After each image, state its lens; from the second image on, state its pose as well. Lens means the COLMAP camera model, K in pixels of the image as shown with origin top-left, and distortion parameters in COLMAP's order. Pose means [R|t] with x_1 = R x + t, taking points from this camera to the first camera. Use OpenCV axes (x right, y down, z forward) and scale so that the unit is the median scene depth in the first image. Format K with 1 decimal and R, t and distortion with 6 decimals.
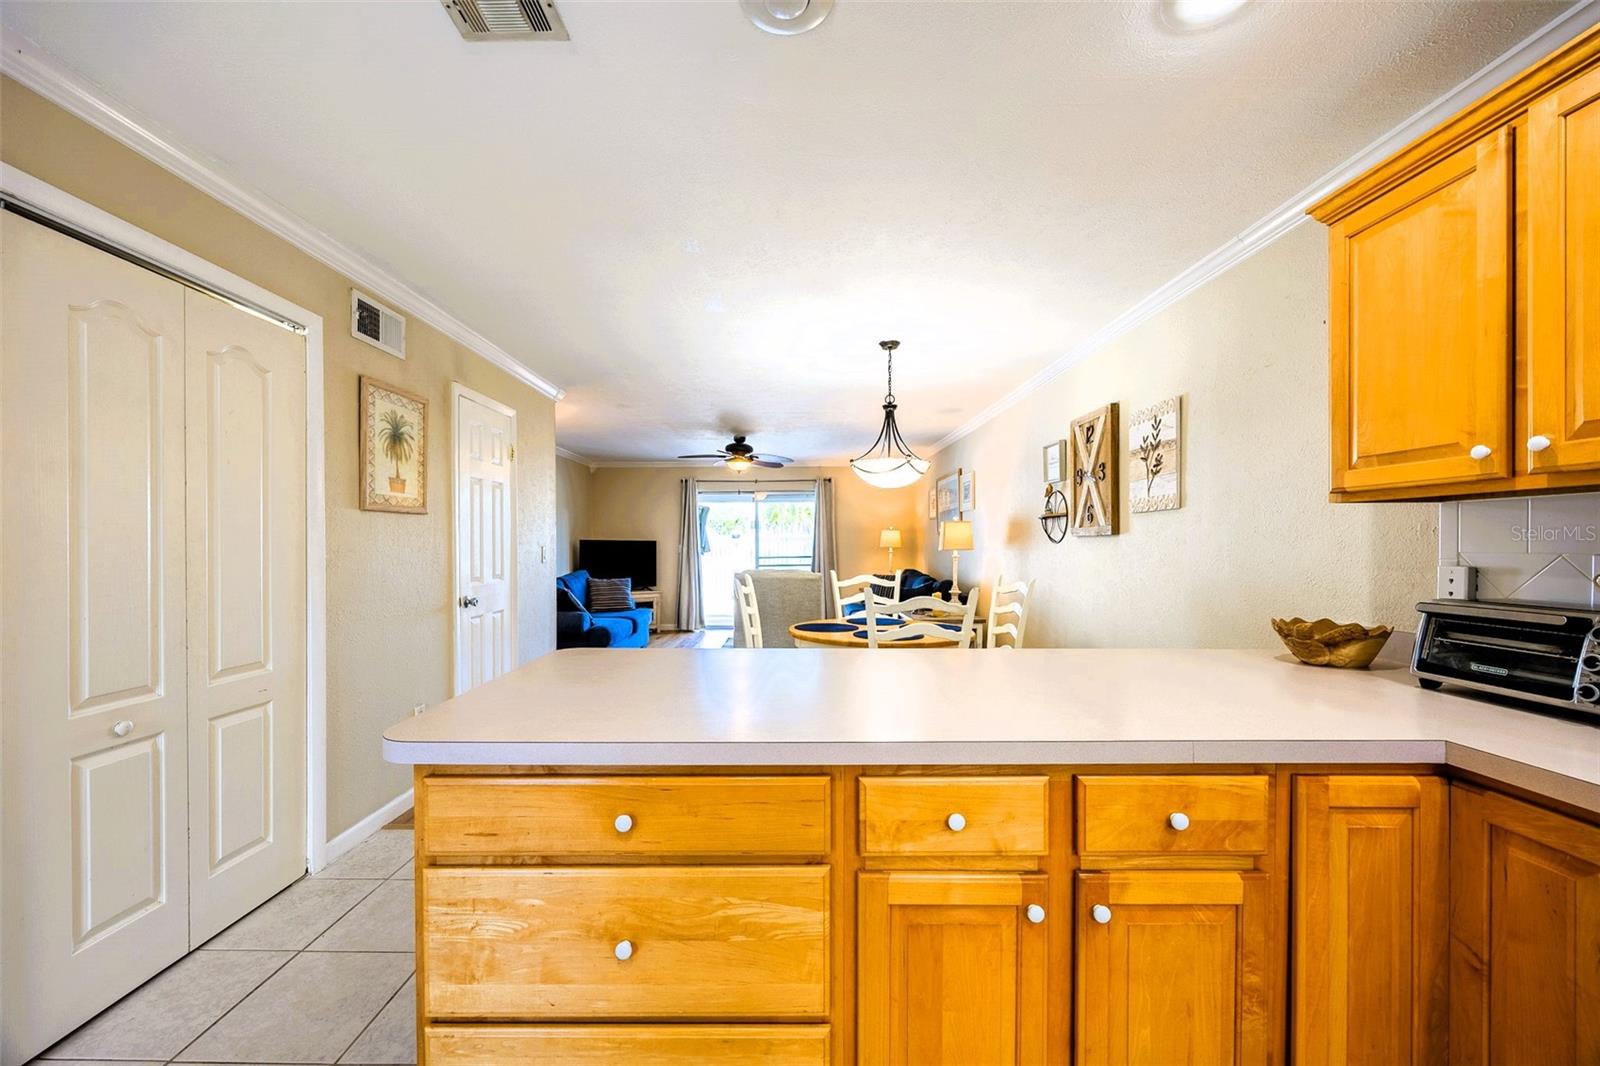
lens RADIAL K [[620.5, 0, 777.2], [0, 620.5, 550.1], [0, 0, 1]] dist [-0.005023, 0.000668]
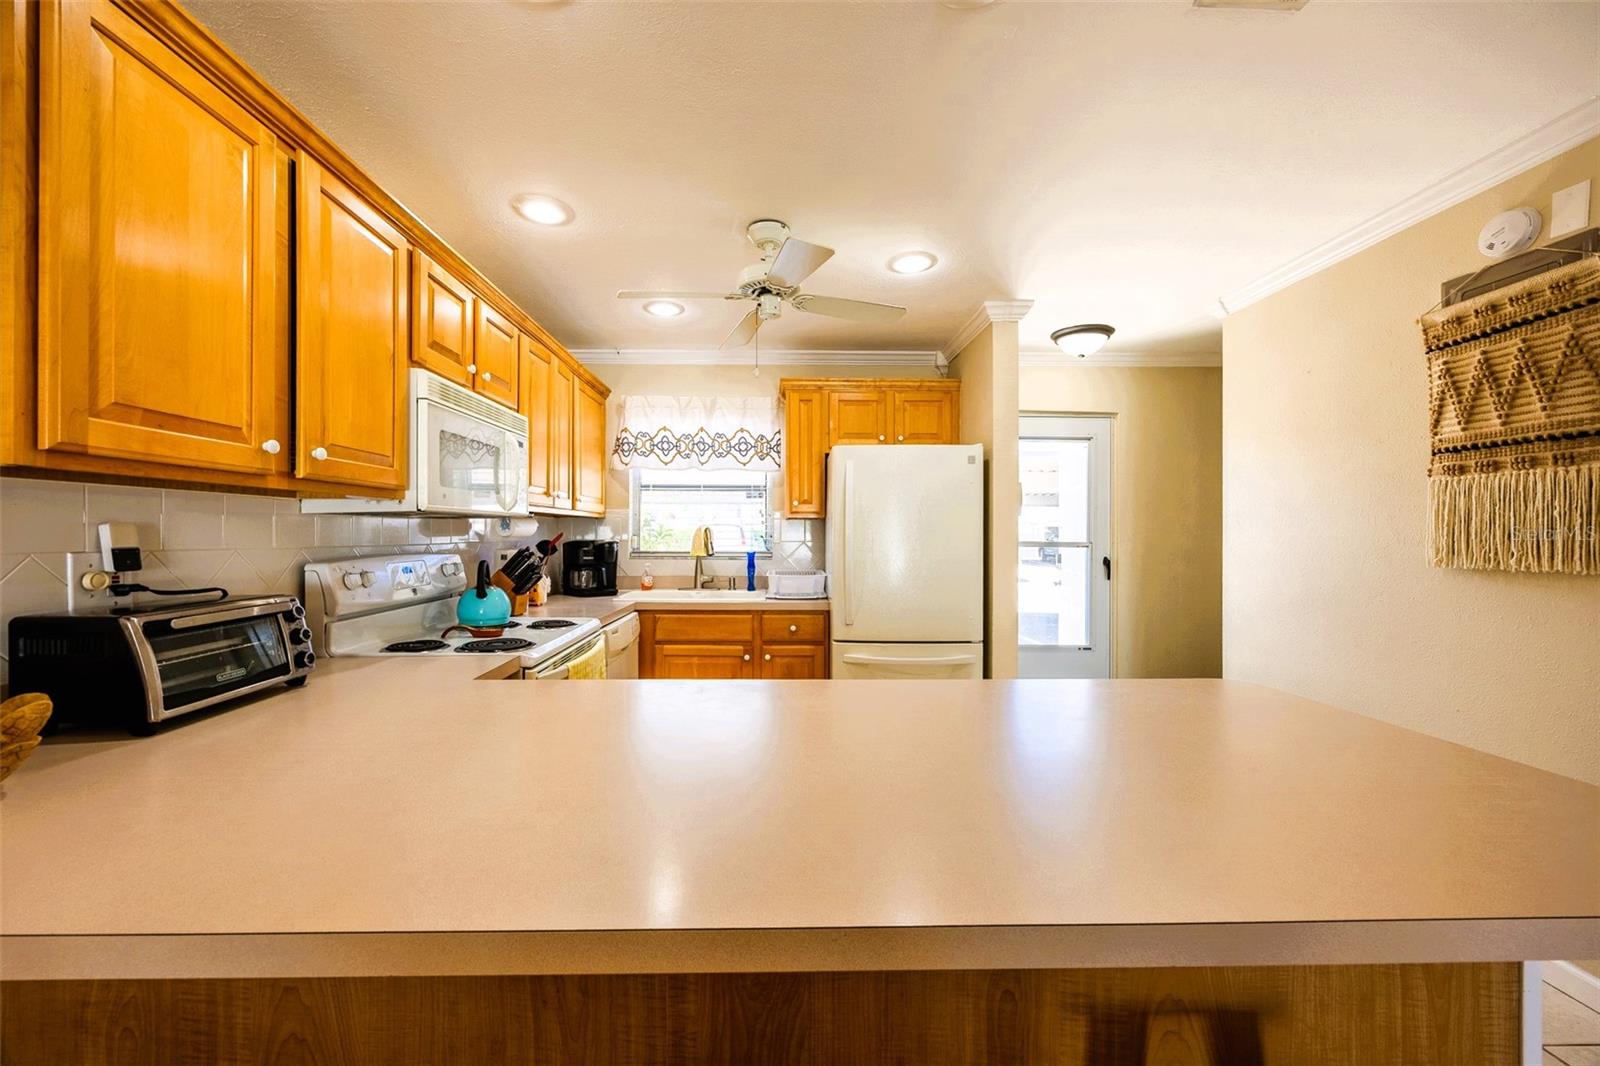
lens RADIAL K [[620.5, 0, 785.9], [0, 620.5, 536.5], [0, 0, 1]] dist [-0.005023, 0.000668]
pose [[-0.999319, -0.000550, -0.036901, 0.134635], [-0.001137, 0.999873, 0.015886, -0.012253], [0.036888, 0.015917, -0.999193, 0.773800]]
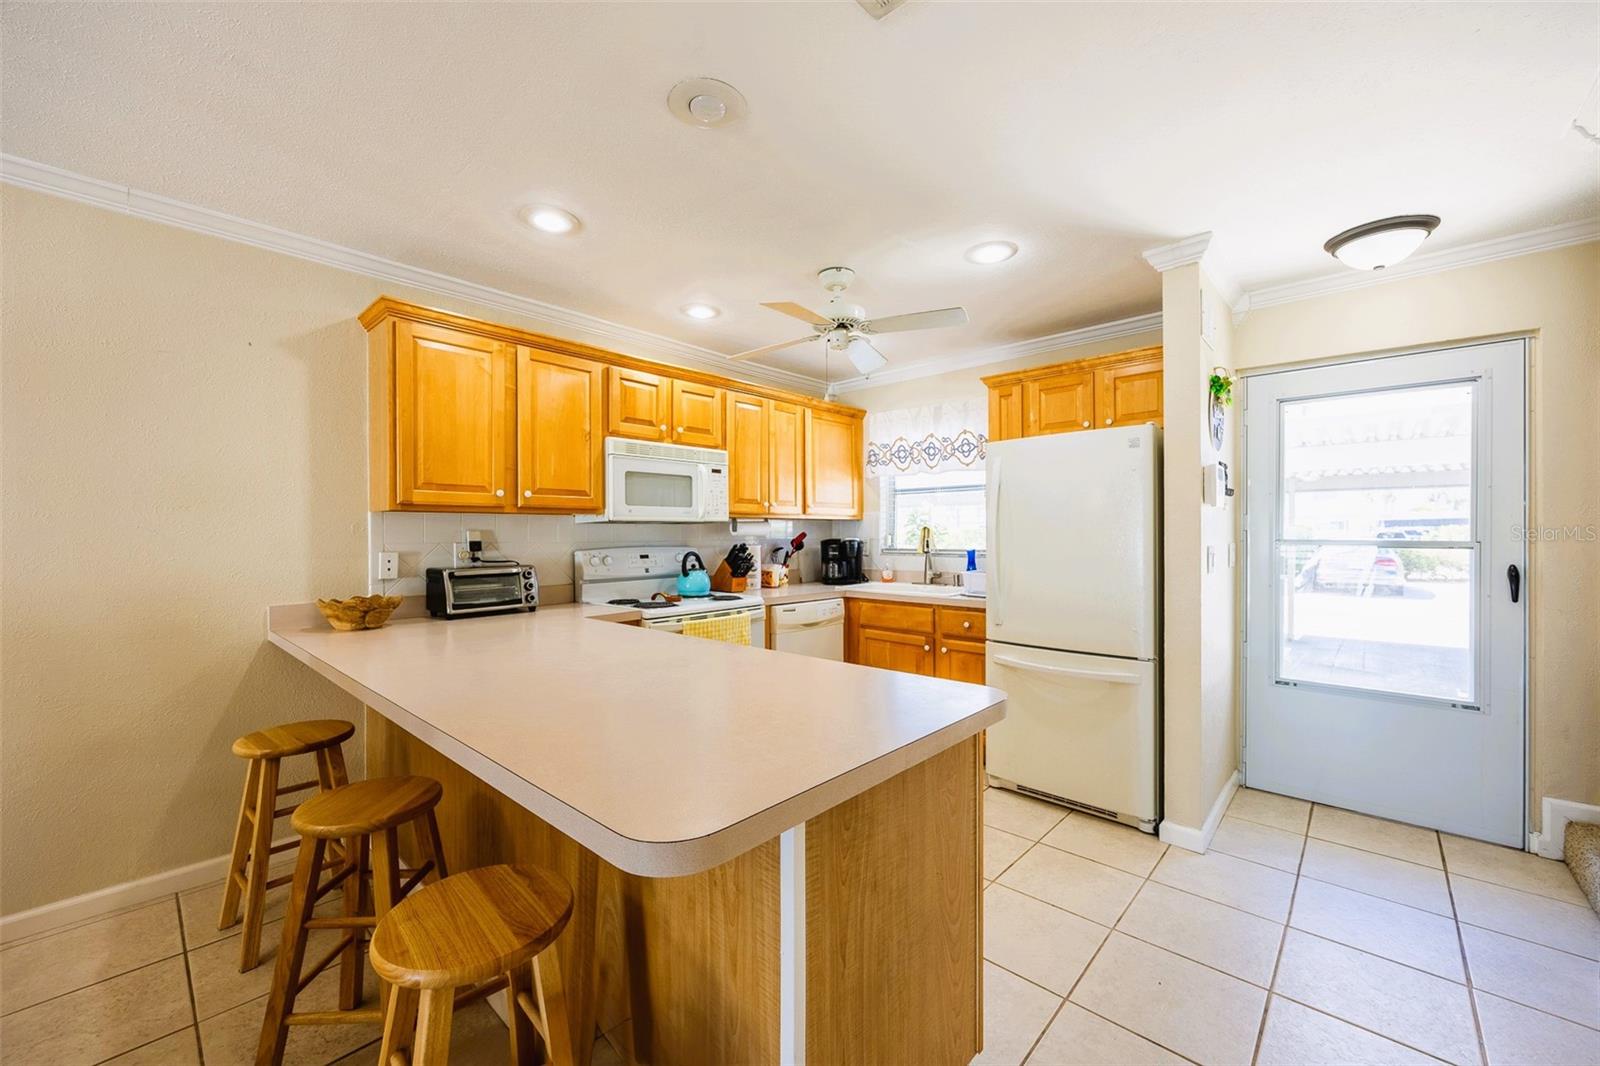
lens RADIAL K [[620.5, 0, 793.0], [0, 620.5, 536.0], [0, 0, 1]] dist [-0.005023, 0.000668]
pose [[-0.745929, 0.002385, 0.666021, -0.373810], [0.013497, 0.999842, 0.011536, -0.010005], [-0.665888, 0.017595, -0.745844, 0.726246]]
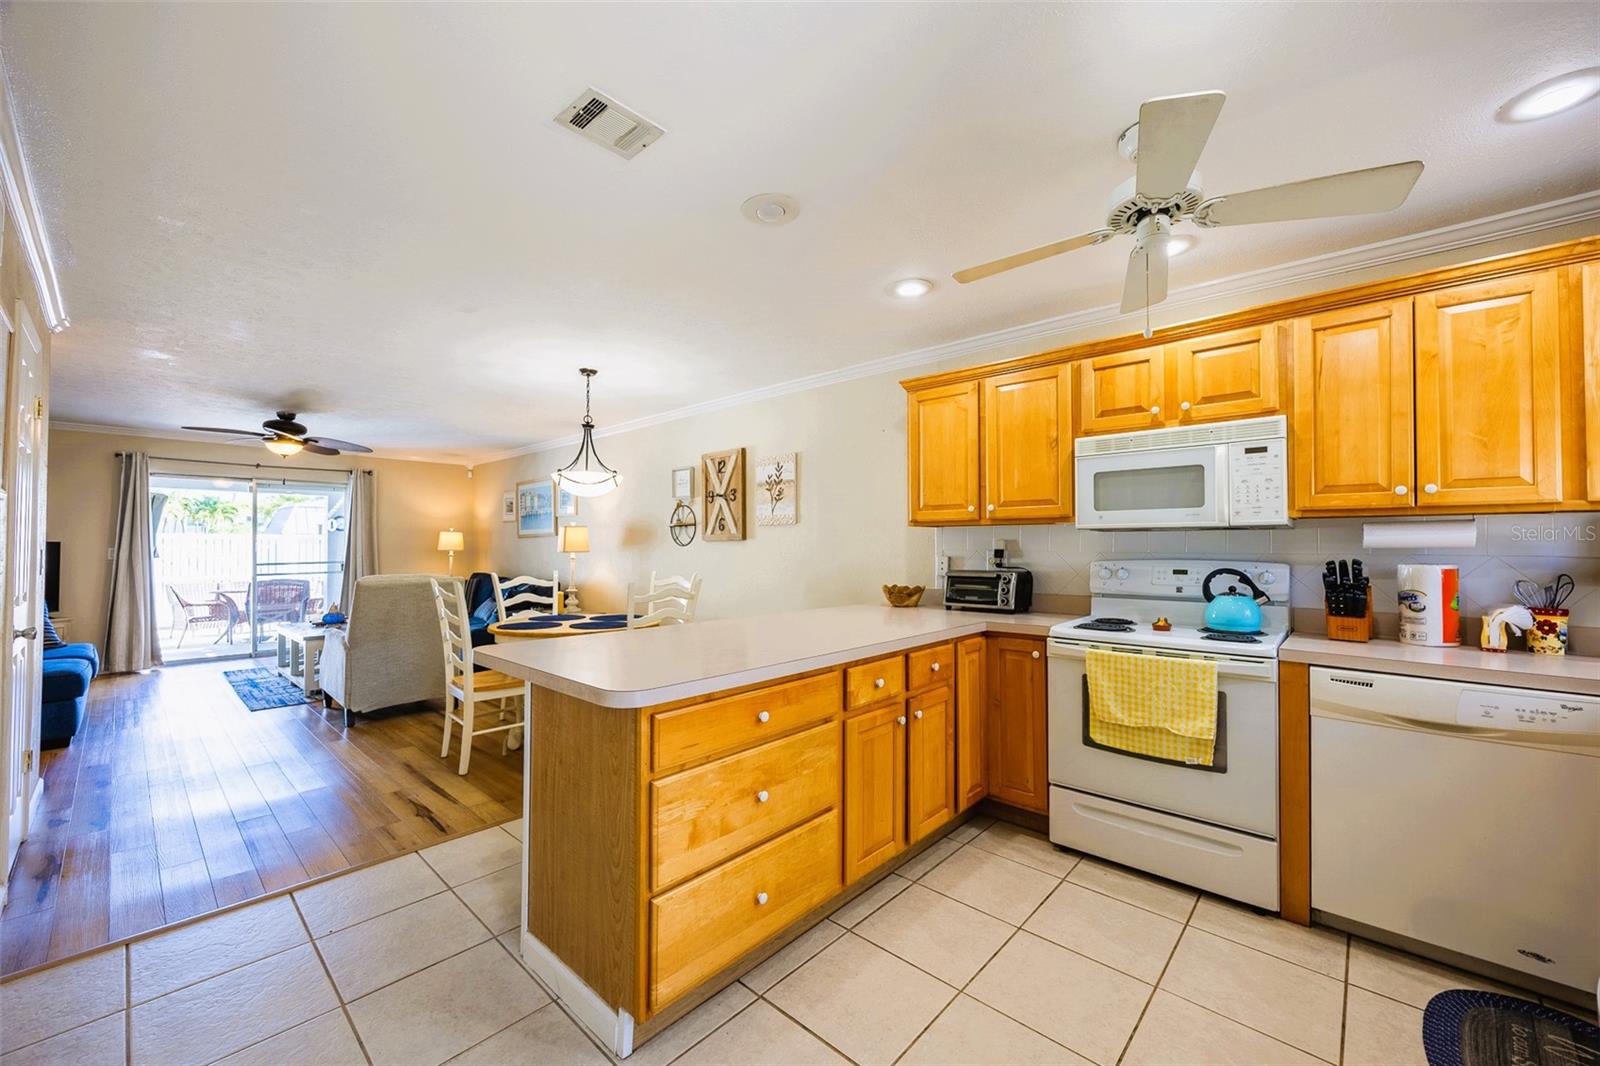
lens RADIAL K [[629.7, 0, 796.9], [0, 629.7, 537.1], [0, 0, 1]] dist [-0.005132, -0.000006]
pose [[0.664377, 0.011802, 0.747305, -0.457282], [0.007099, 0.999731, -0.022100, 0.001520], [-0.747364, 0.019987, 0.664114, -0.055463]]
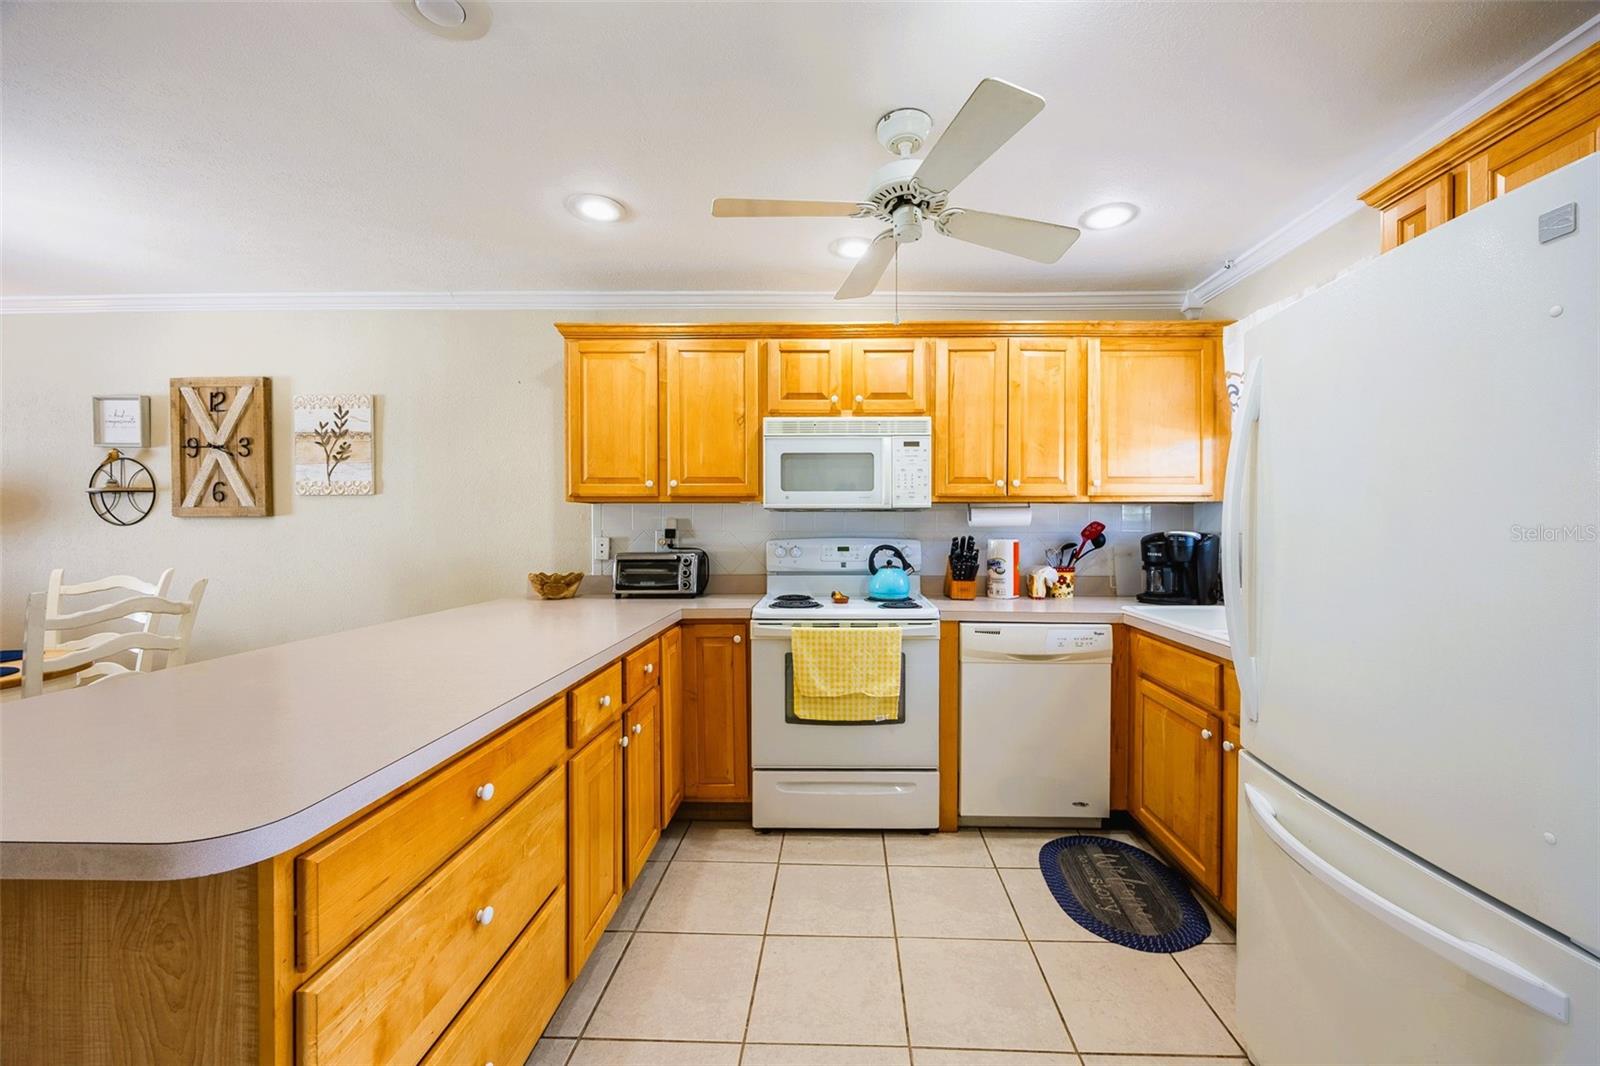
lens RADIAL K [[620.5, 0, 838.4], [0, 620.5, 533.1], [0, 0, 1]] dist [-0.005023, 0.000668]
pose [[-0.007028, -0.010226, 0.999923, -0.410061], [0.010300, 0.999894, 0.010298, 0.000254], [-0.999922, 0.010371, -0.006922, 0.131875]]
